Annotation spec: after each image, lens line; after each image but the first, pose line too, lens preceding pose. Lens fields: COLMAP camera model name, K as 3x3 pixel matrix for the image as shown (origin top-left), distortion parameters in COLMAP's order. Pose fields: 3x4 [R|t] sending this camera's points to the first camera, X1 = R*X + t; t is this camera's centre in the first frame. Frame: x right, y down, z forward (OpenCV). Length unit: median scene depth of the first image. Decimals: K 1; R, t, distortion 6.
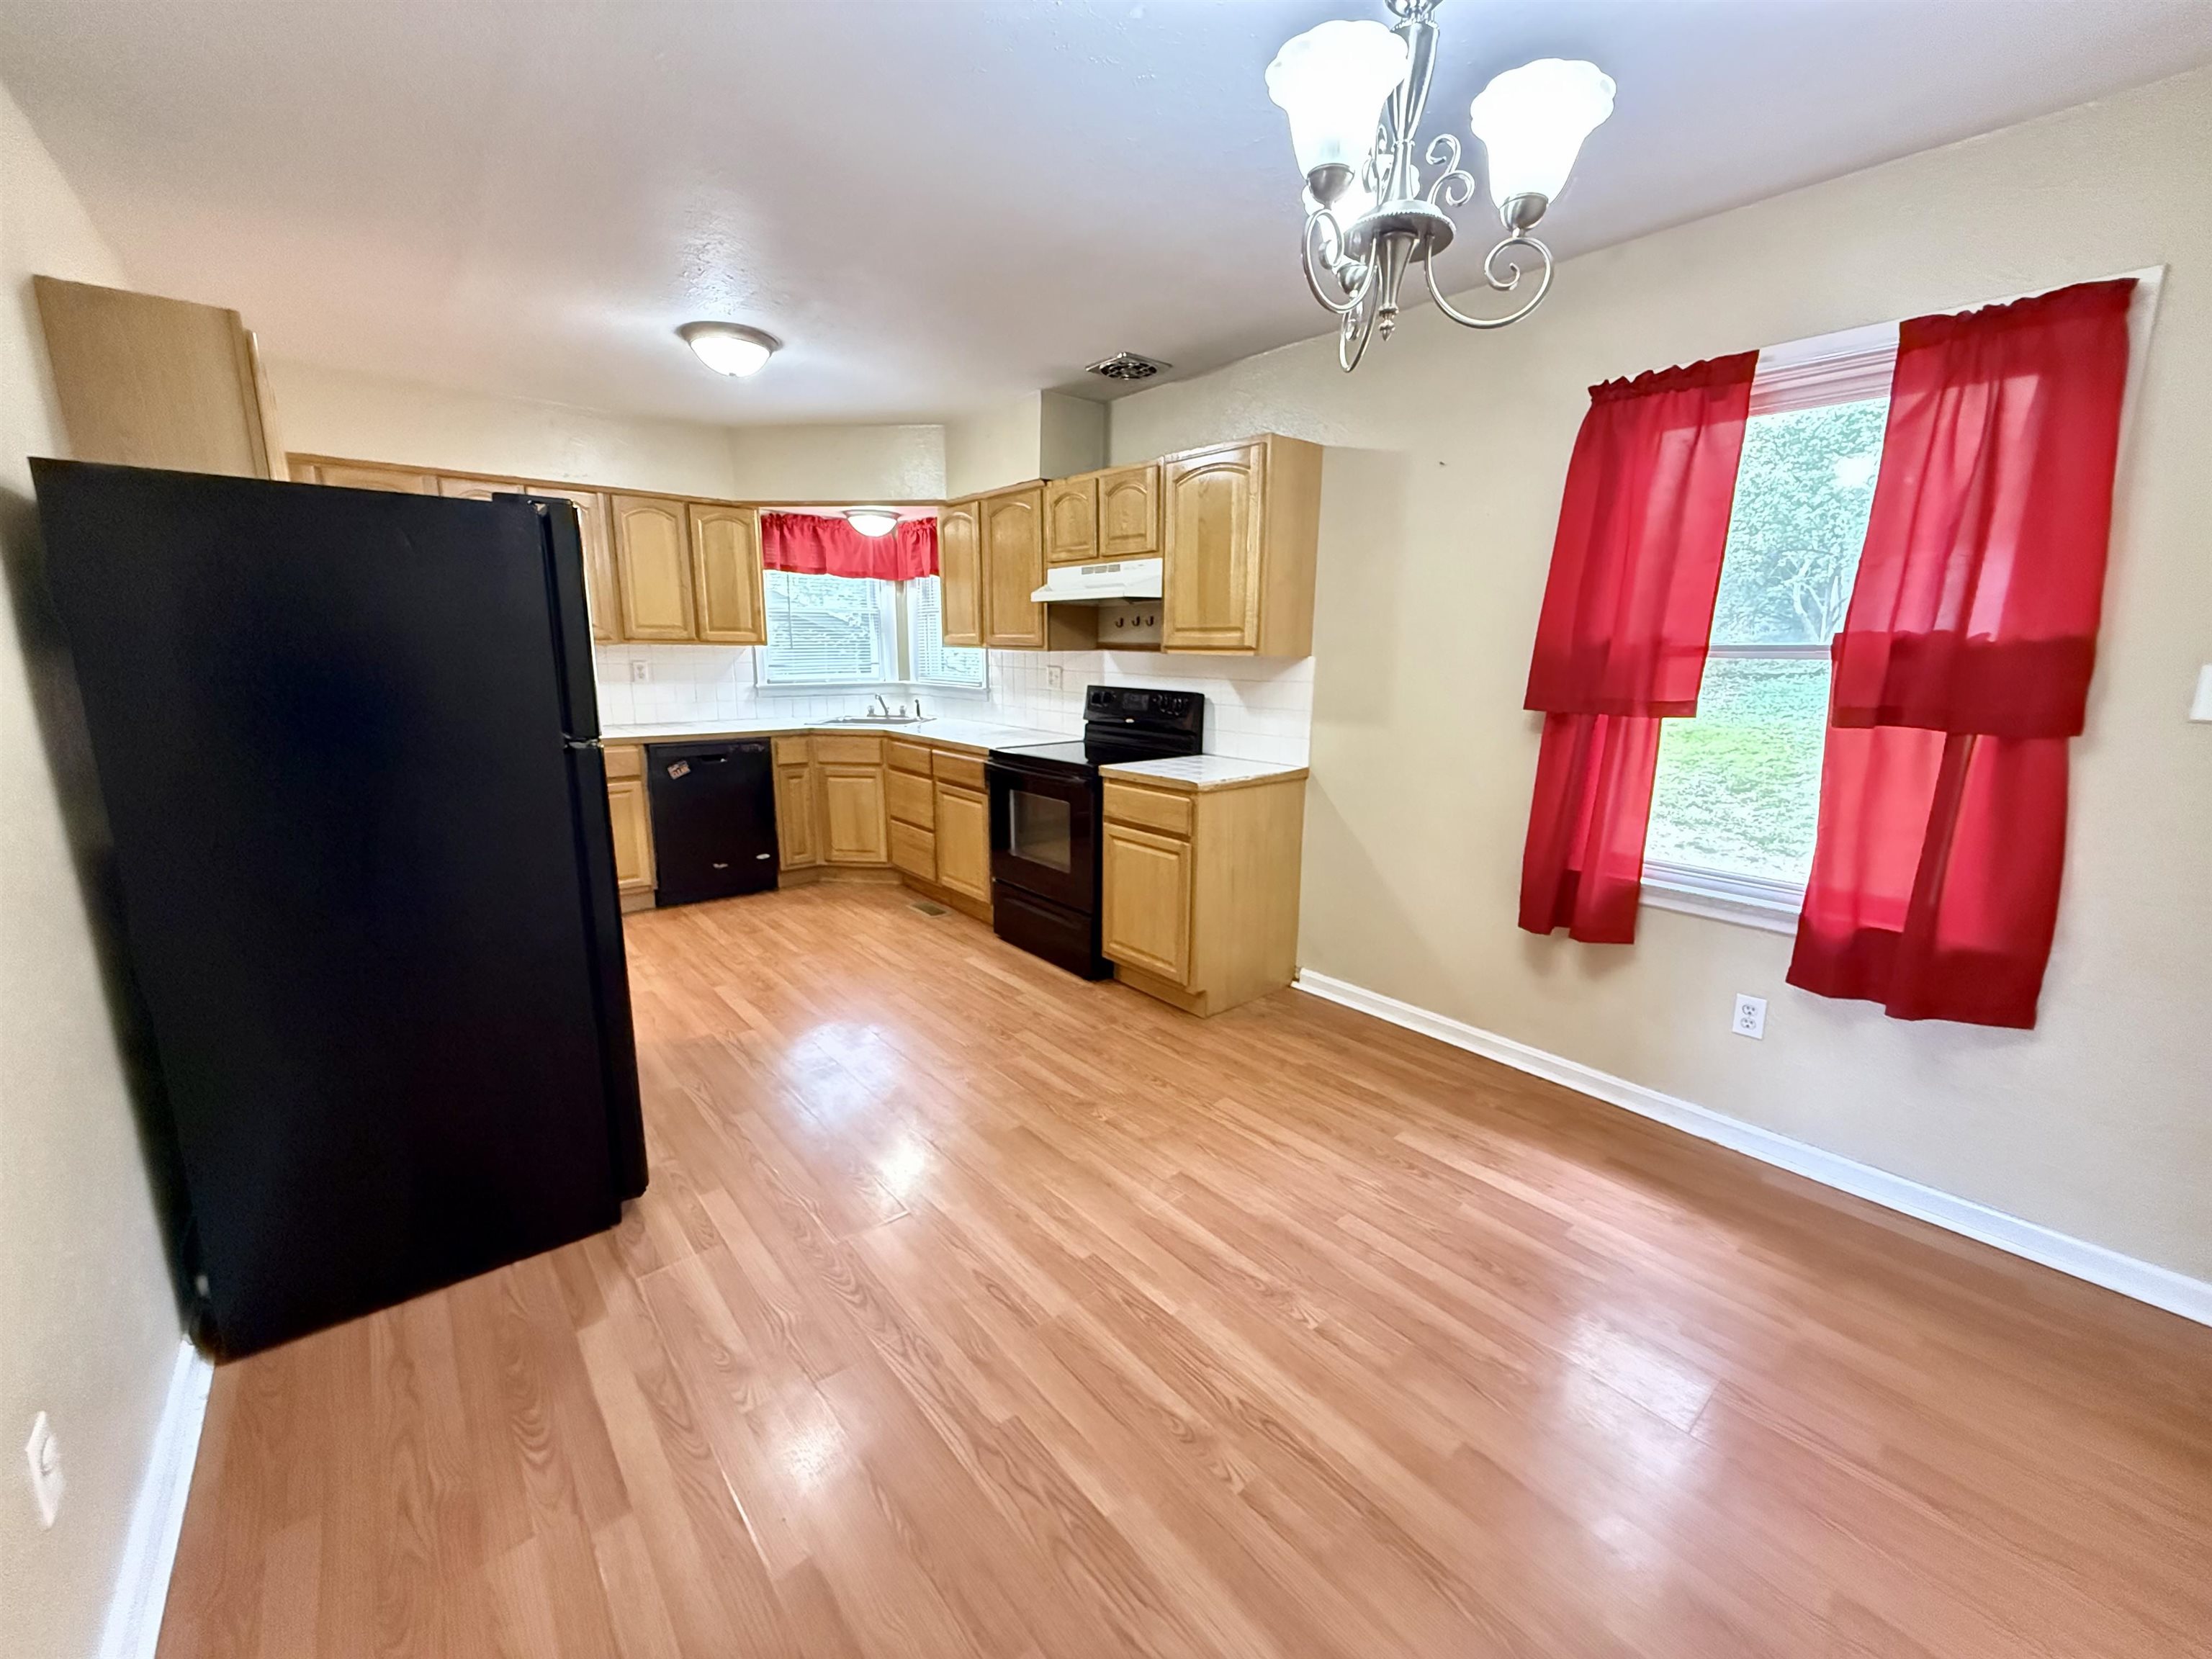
lens RADIAL K [[879.0, 0, 1106.8], [0, 879.0, 826.6], [0, 0, 1]] dist [-0.000318, -0.000235]
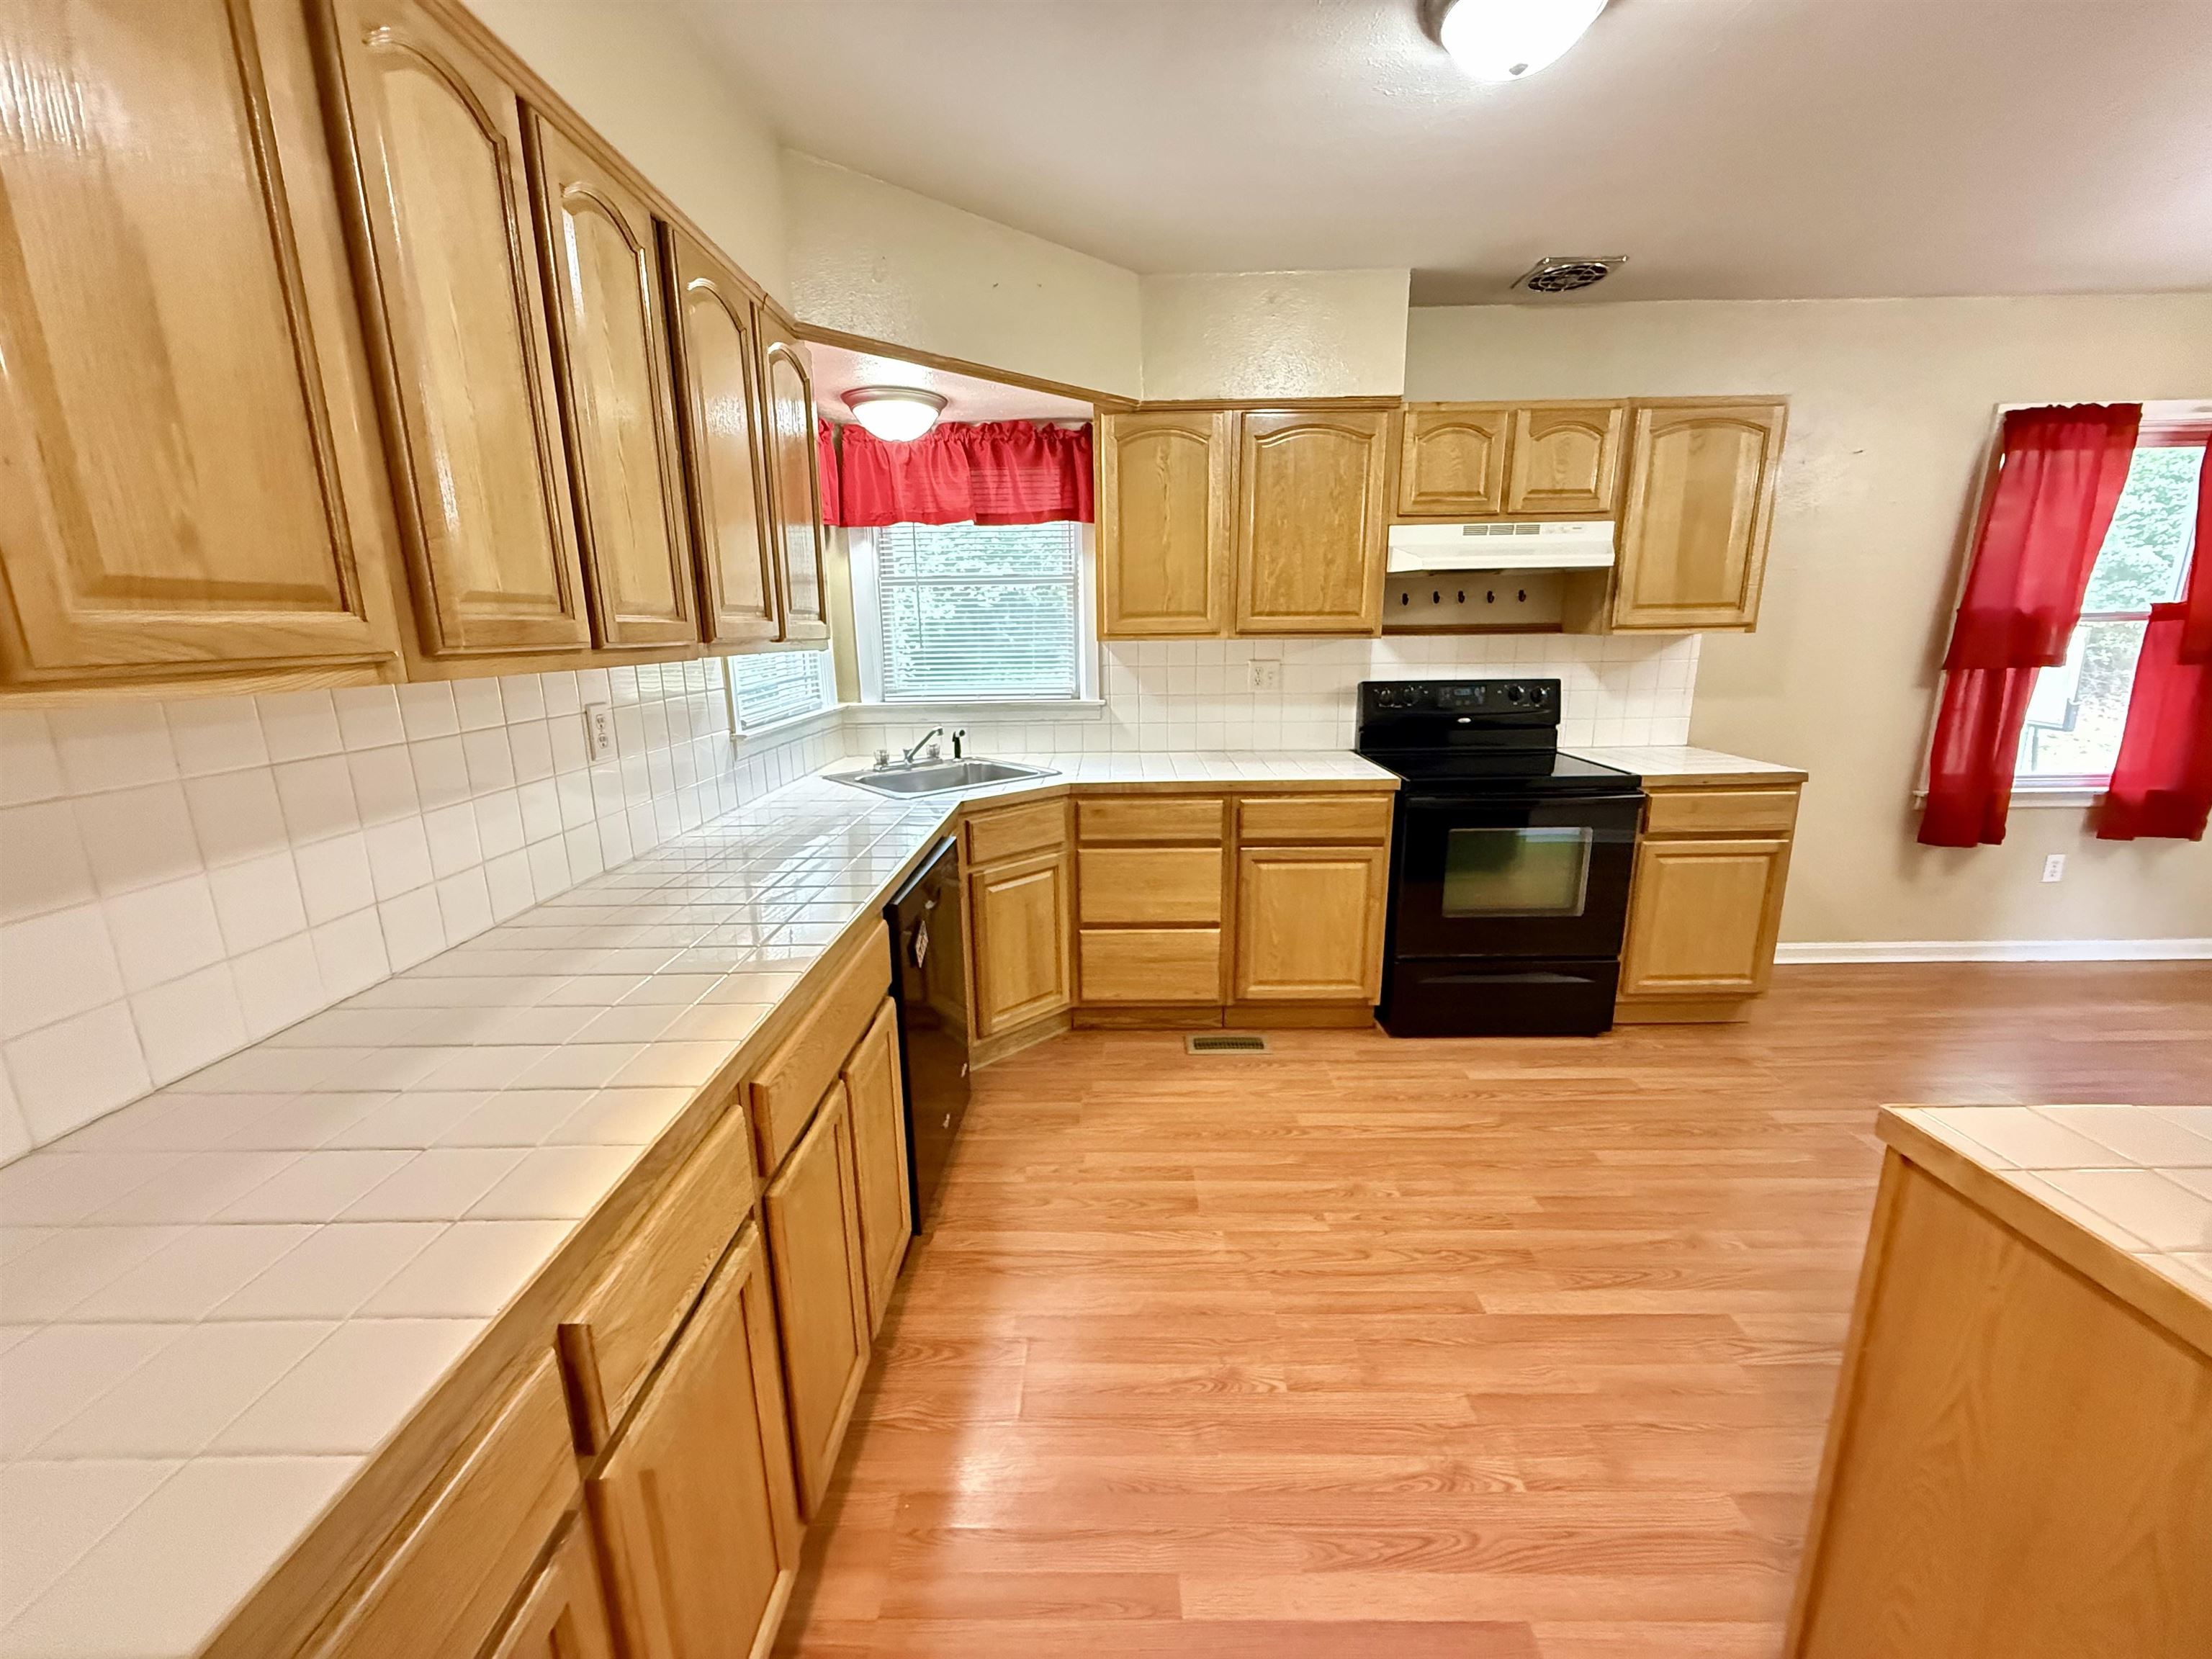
lens RADIAL K [[879.0, 0, 1106.8], [0, 879.0, 826.6], [0, 0, 1]] dist [-0.000318, -0.000235]
pose [[0.649372, -0.189206, 0.736558, -0.833021], [0.175915, 0.979658, 0.096561, -0.166152], [-0.739845, 0.066868, 0.669447, 0.730242]]
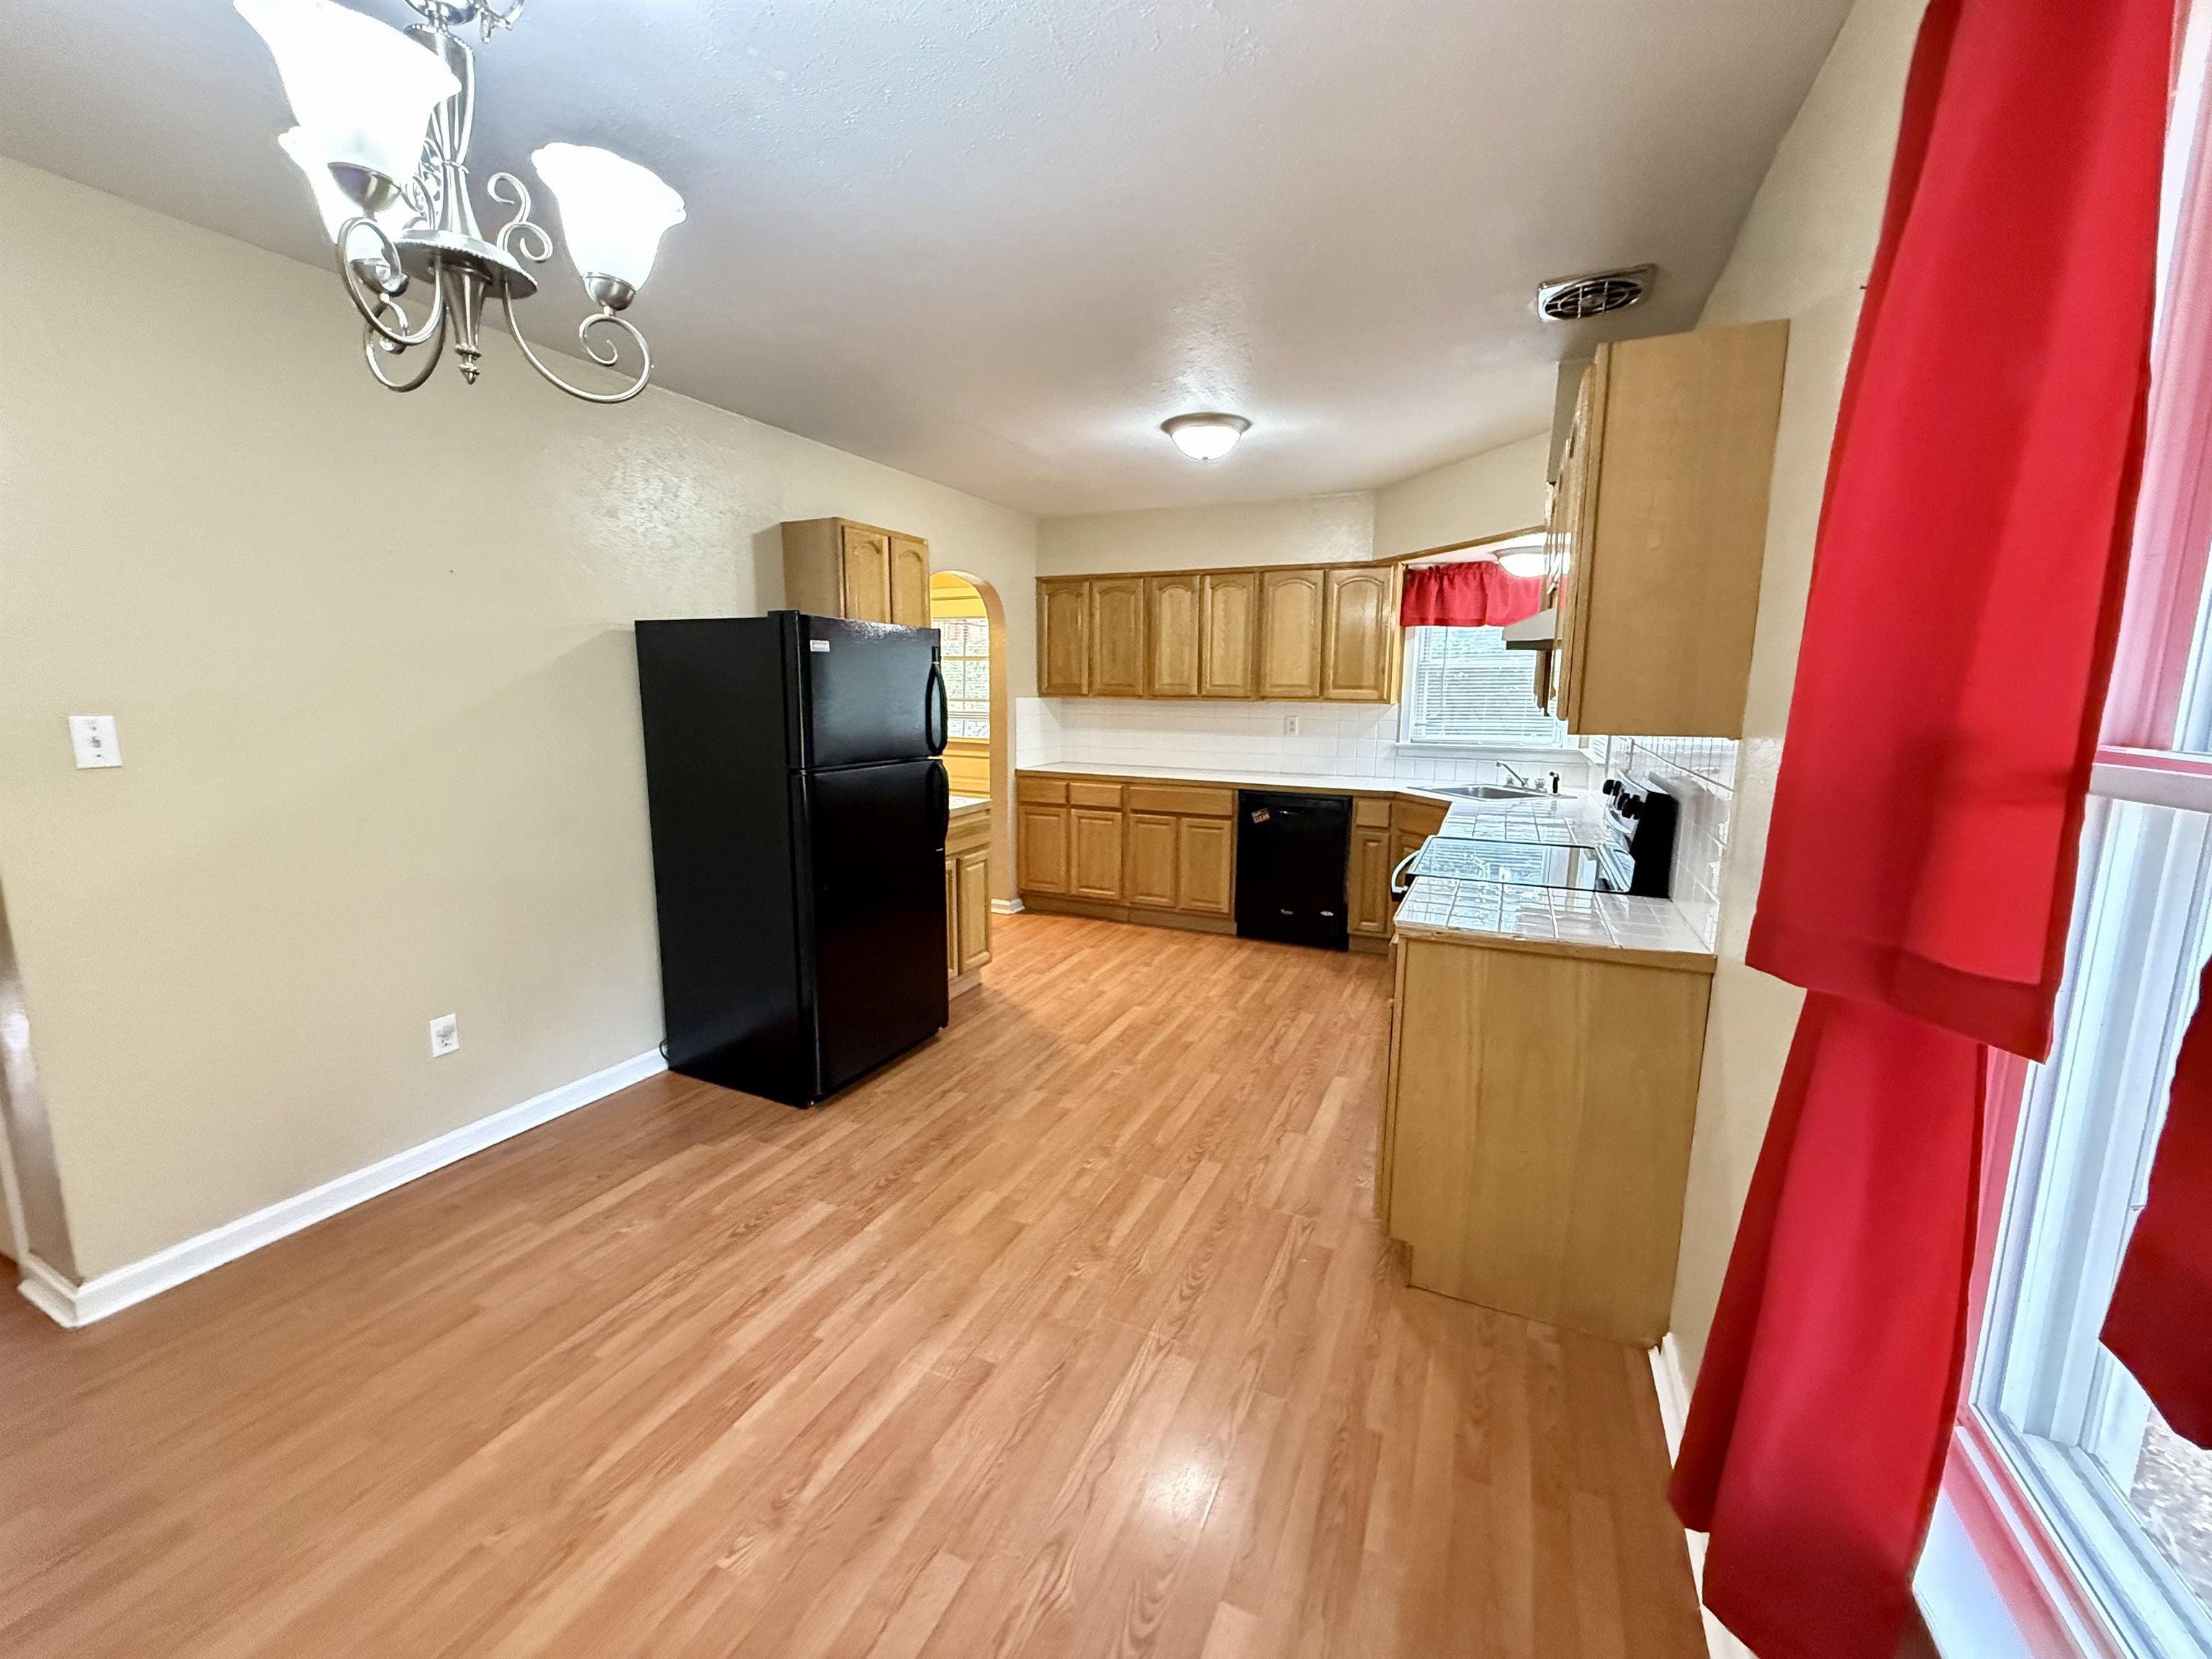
lens RADIAL K [[878.7, 0, 1104.6], [0, 878.7, 828.4], [0, 0, 1]] dist [0.000694, -0.000128]
pose [[0.423455, 0.138277, -0.895302, 0.464128], [-0.187423, 0.980273, 0.062754, -0.092982], [0.886318, 0.141226, 0.441017, 0.398238]]
